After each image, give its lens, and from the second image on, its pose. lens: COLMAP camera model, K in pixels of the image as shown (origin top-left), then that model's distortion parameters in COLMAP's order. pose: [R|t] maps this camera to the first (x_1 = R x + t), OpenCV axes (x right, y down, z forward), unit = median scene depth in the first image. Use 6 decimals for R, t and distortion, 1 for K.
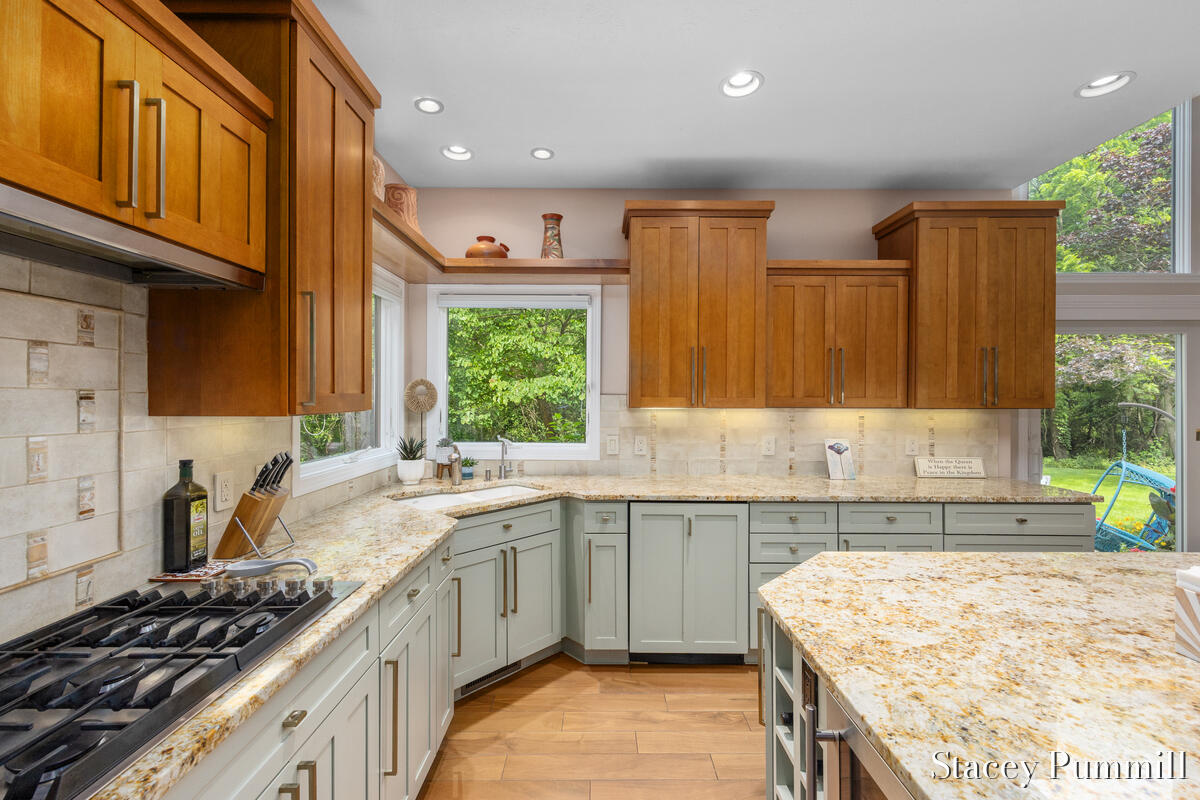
lens RADIAL K [[495.0, 0, 602.1], [0, 495.0, 398.6], [0, 0, 1]] dist [0.006987, -0.000143]
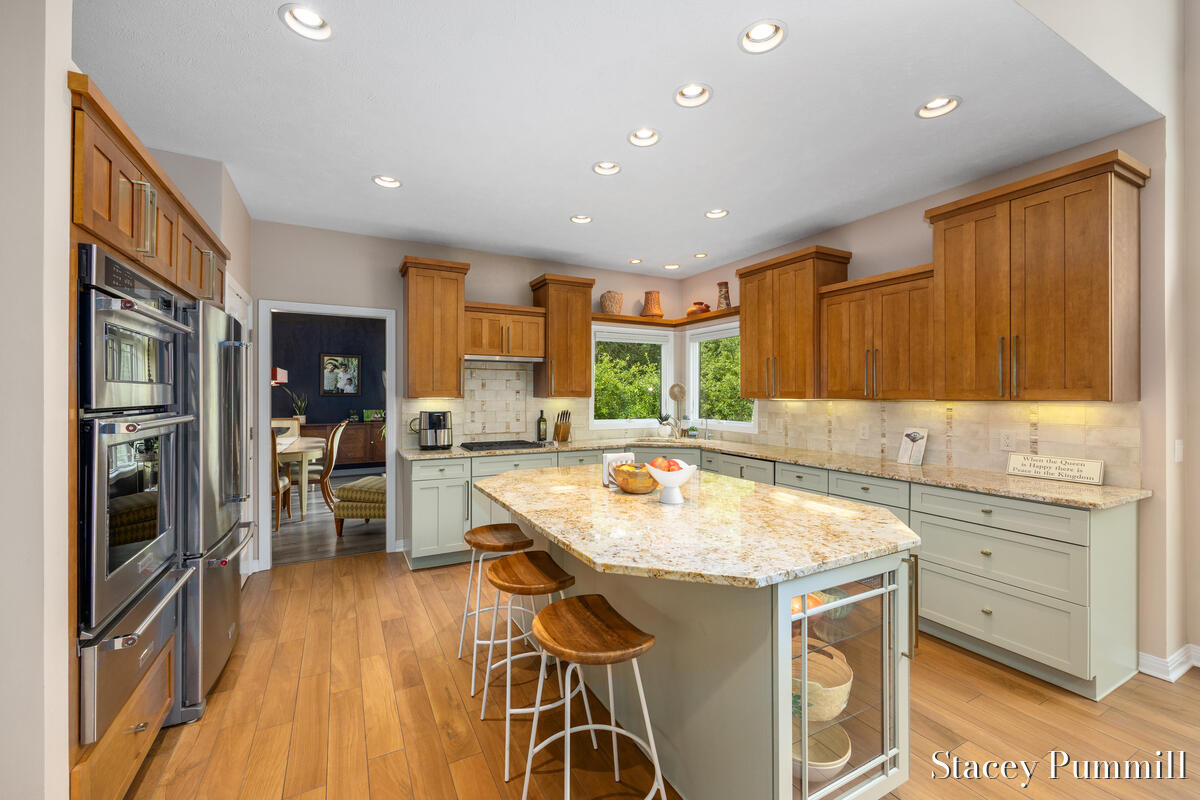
lens RADIAL K [[485.6, 0, 604.3], [0, 485.6, 398.2], [0, 0, 1]] dist [-0.006942, -0.000097]
pose [[0.476691, 0.002855, -0.879066, 1.215605], [-0.001521, 0.999996, 0.002423, 0.014705], [0.879070, 0.000182, 0.476693, -0.128482]]
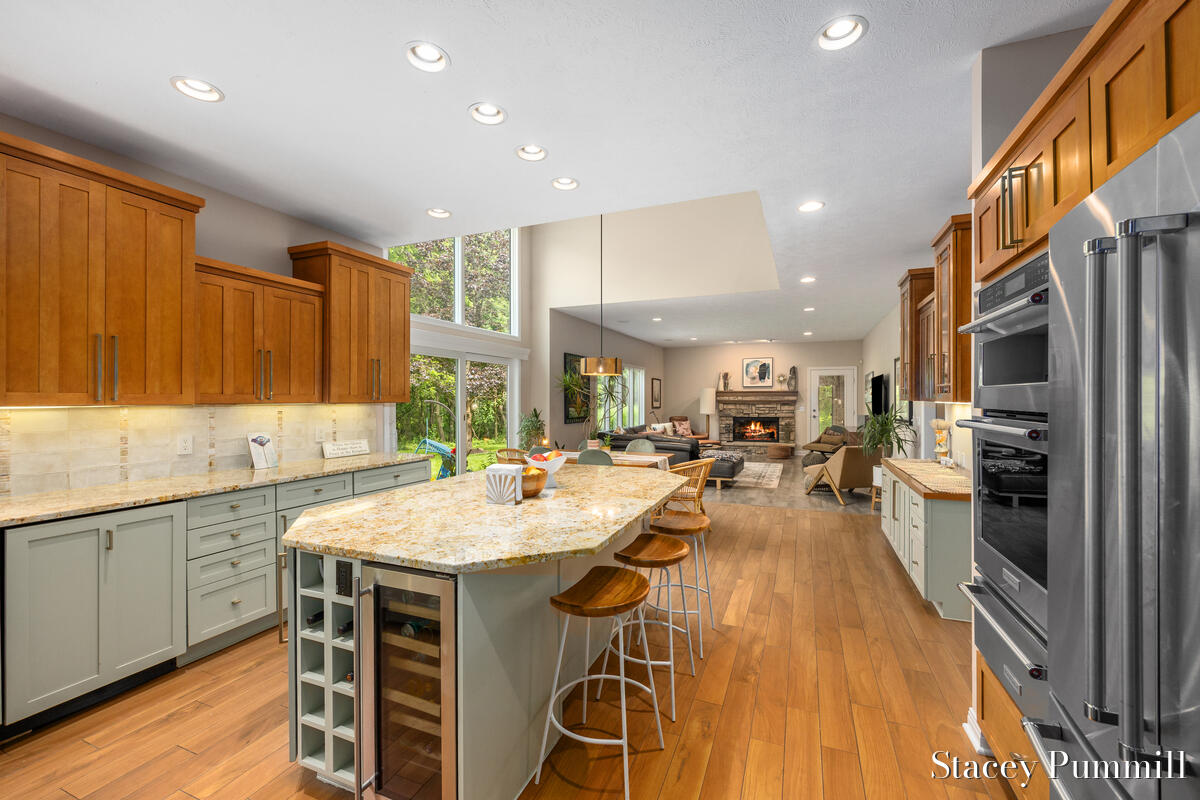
lens RADIAL K [[485.6, 0, 604.3], [0, 485.6, 398.2], [0, 0, 1]] dist [-0.006942, -0.000097]
pose [[0.378213, -0.001717, 0.925717, -0.254736], [0.004184, 0.999991, 0.000146, 0.009853], [-0.925709, 0.003818, 0.378217, -0.124207]]
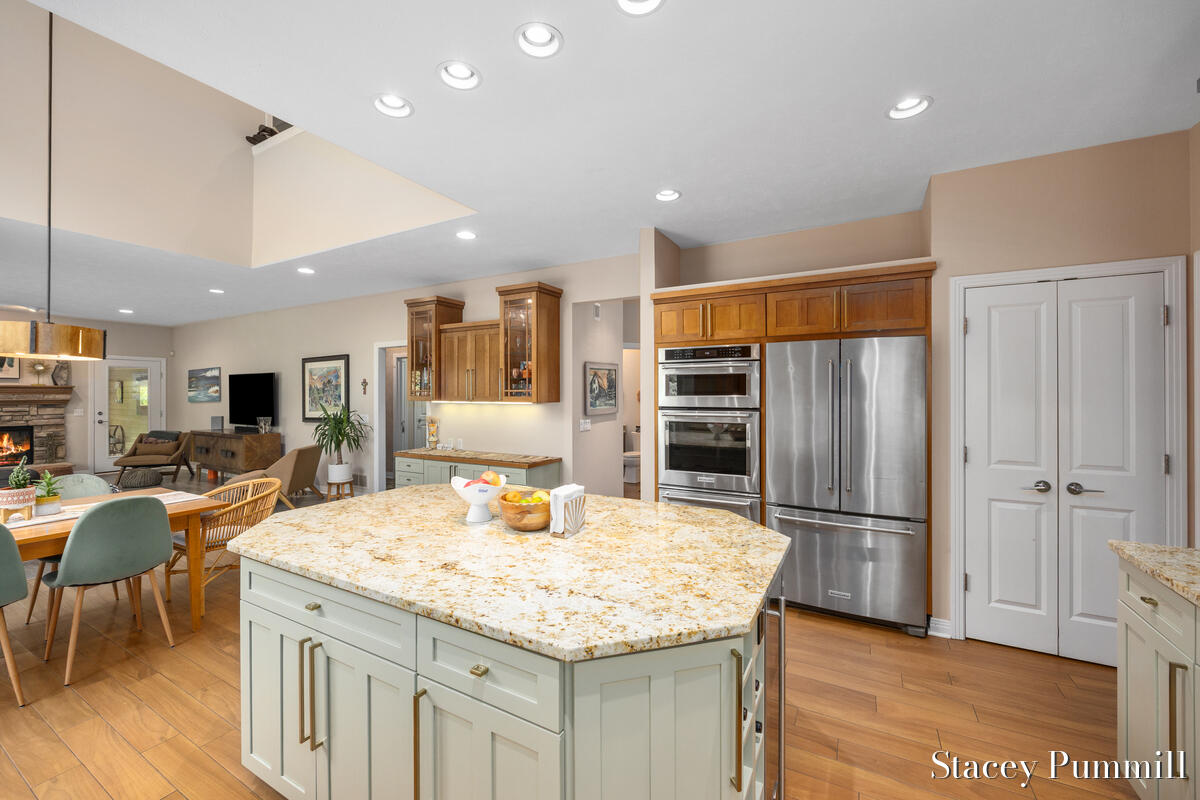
lens RADIAL K [[473.7, 0, 600.8], [0, 473.7, 391.5], [0, 0, 1]] dist [-0.005429, -0.000187]
pose [[-0.872564, 0.000448, 0.488499, 0.062325], [0.000186, 1.000000, -0.000585, -0.014009], [-0.488499, -0.000420, -0.872564, 0.884237]]
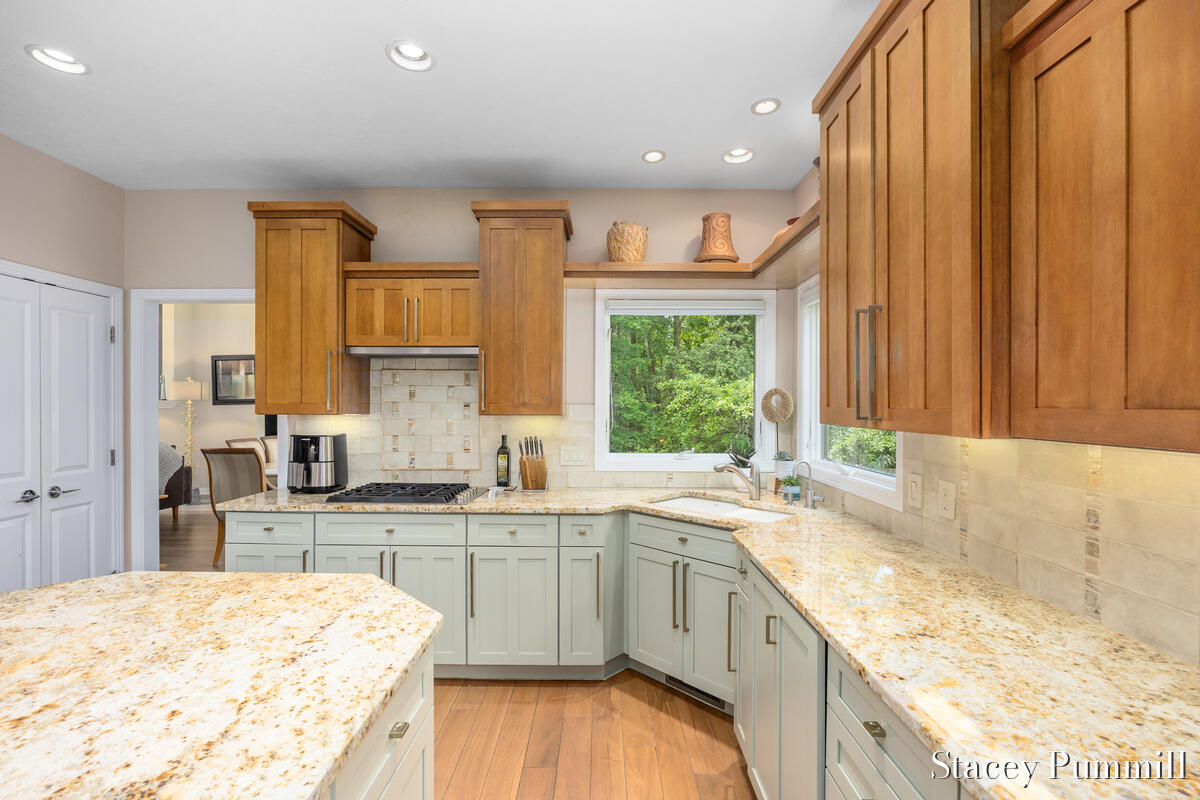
lens RADIAL K [[524.3, 0, 604.9], [0, 524.3, 406.3], [0, 0, 1]] dist [-0.013788, 0.000473]
pose [[-0.001106, 0.001223, -0.999999, 0.714192], [-0.006182, 0.999980, 0.001230, -0.002818], [0.999980, 0.006183, -0.001098, 0.724659]]
